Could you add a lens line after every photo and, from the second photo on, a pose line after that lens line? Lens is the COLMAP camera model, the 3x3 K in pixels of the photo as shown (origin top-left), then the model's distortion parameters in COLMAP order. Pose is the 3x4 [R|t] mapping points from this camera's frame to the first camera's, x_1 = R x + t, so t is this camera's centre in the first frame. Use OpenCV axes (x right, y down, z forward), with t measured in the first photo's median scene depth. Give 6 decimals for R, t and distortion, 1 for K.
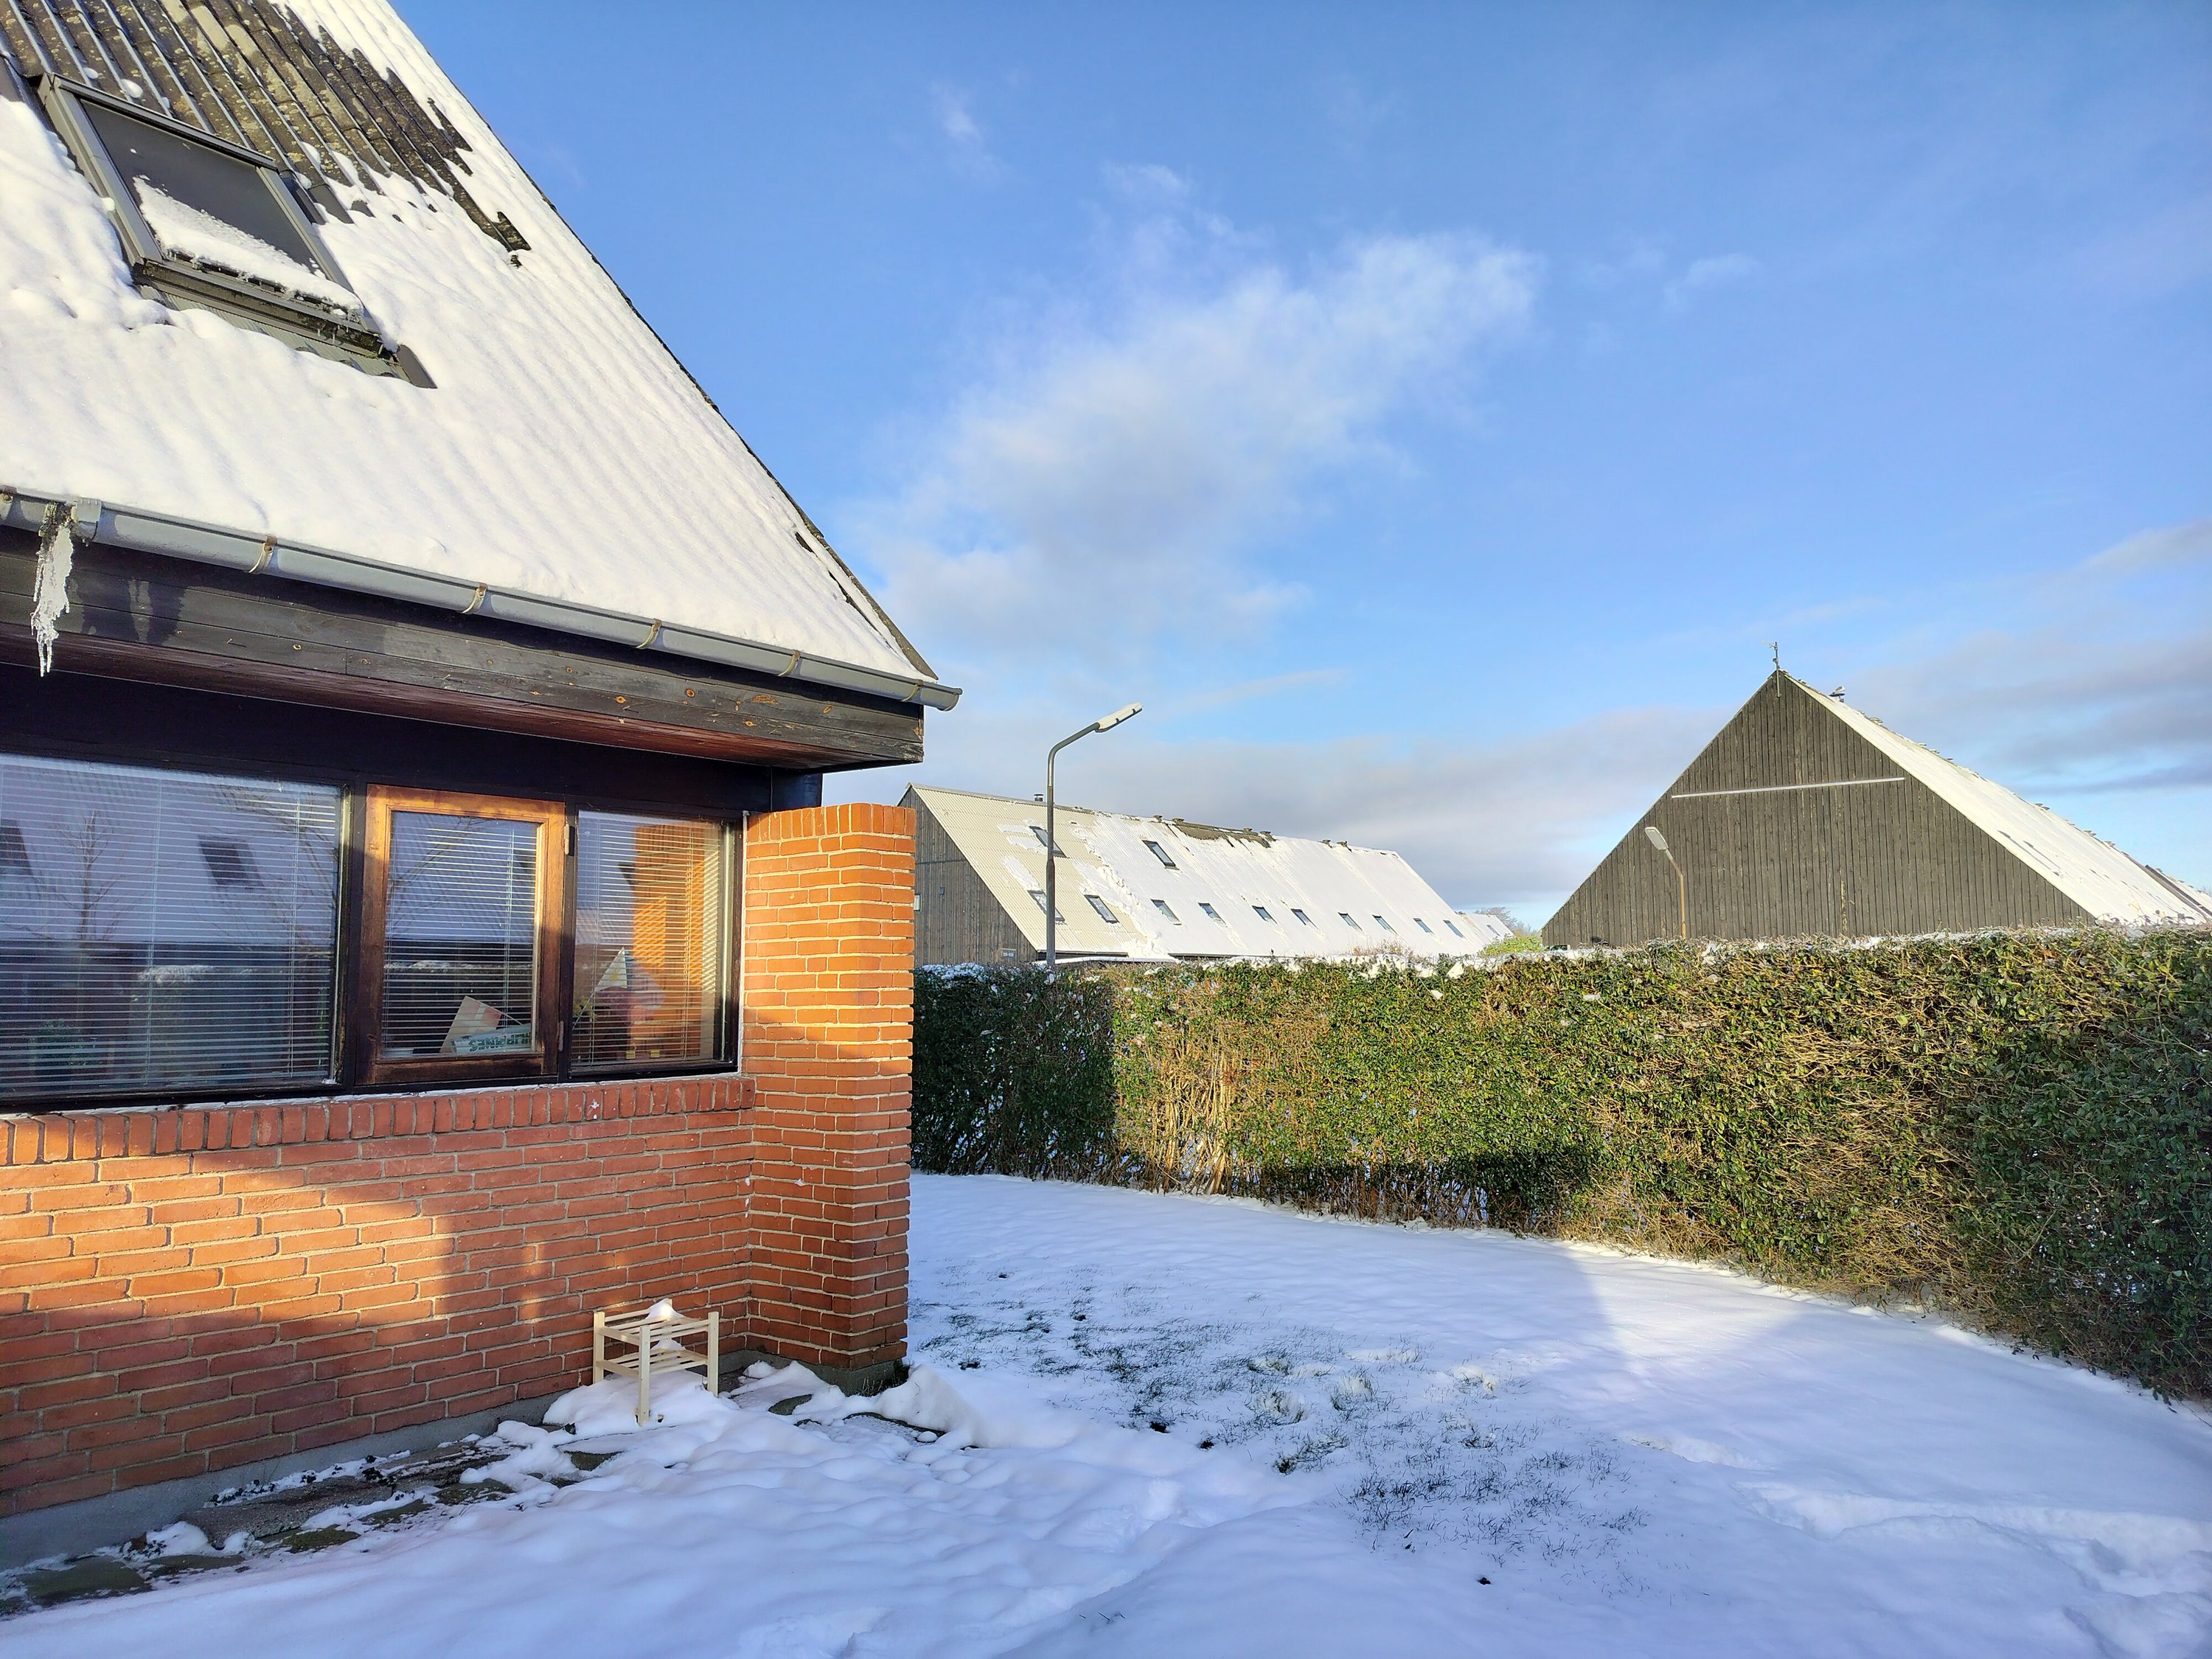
lens RADIAL K [[1575.3, 0, 1116.7], [0, 1575.3, 827.7], [0, 0, 1]] dist [0.034484, -0.028982]
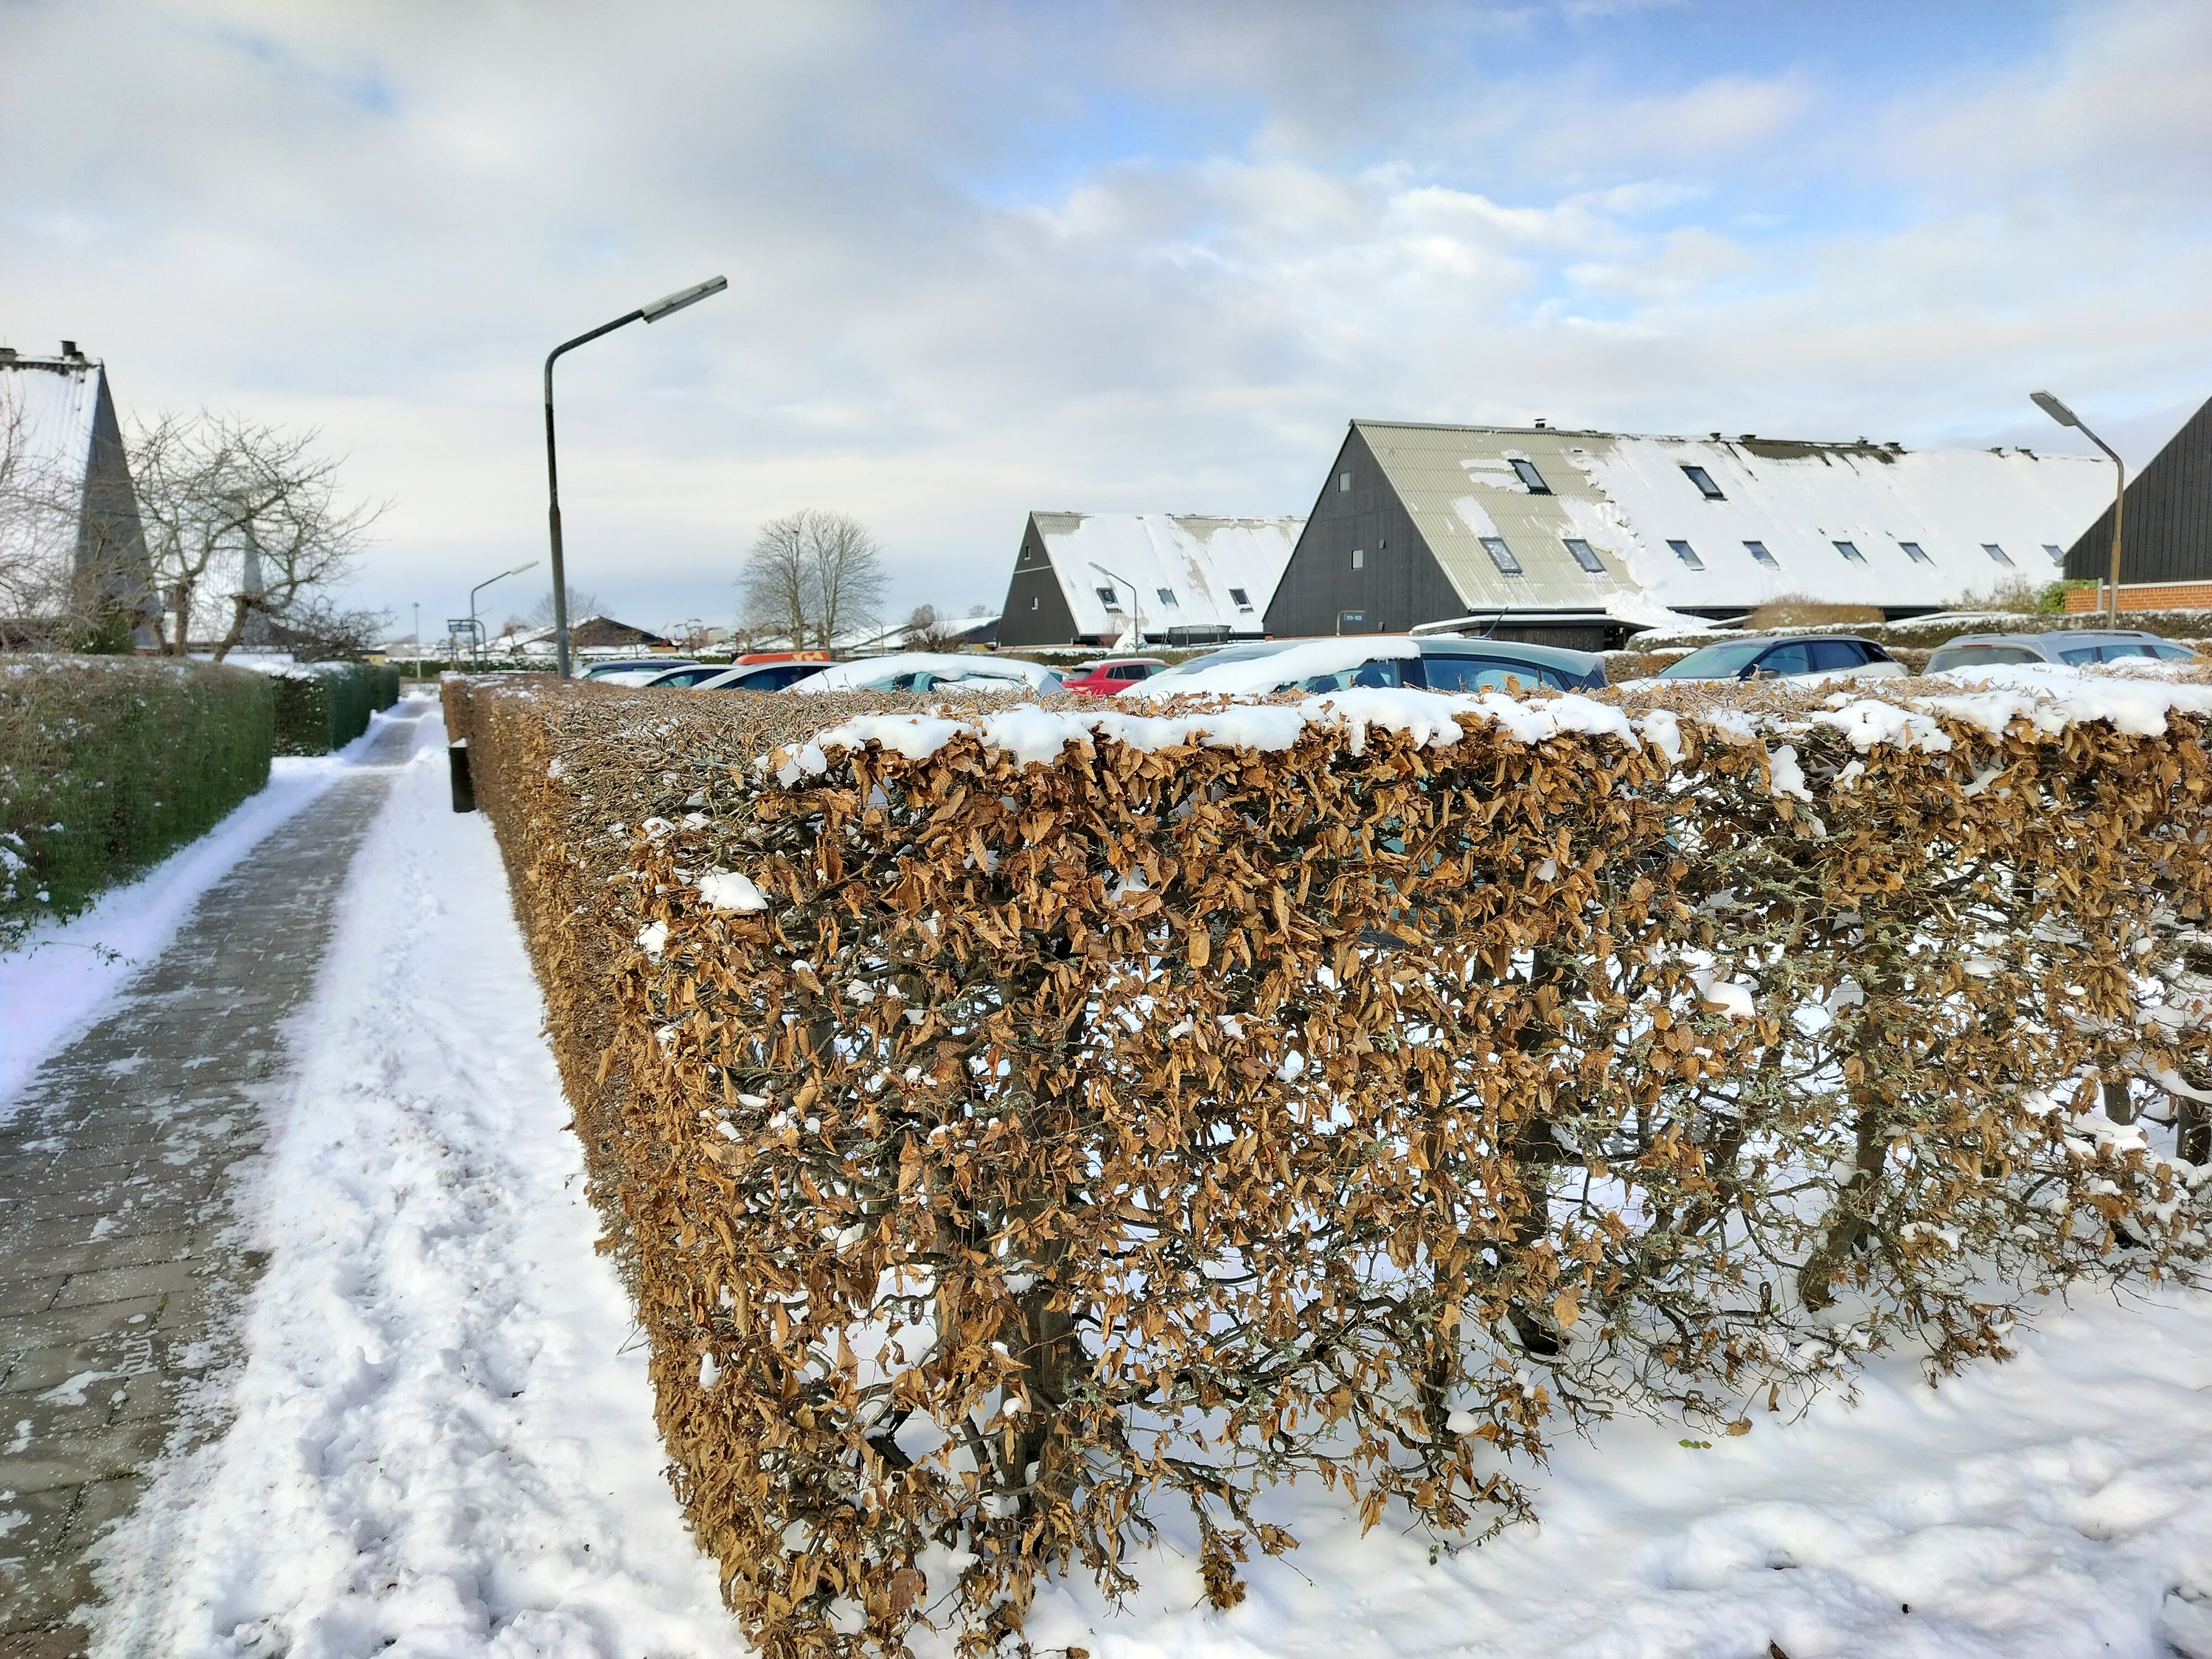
lens RADIAL K [[1575.3, 0, 1105.6], [0, 1575.3, 829.6], [0, 0, 1]] dist [0.034484, -0.028982]
pose [[0.868666, 0.042408, -0.493579, 1.893789], [0.063468, 0.978592, 0.195780, 0.139341], [0.491315, -0.201394, 0.847378, 1.408468]]
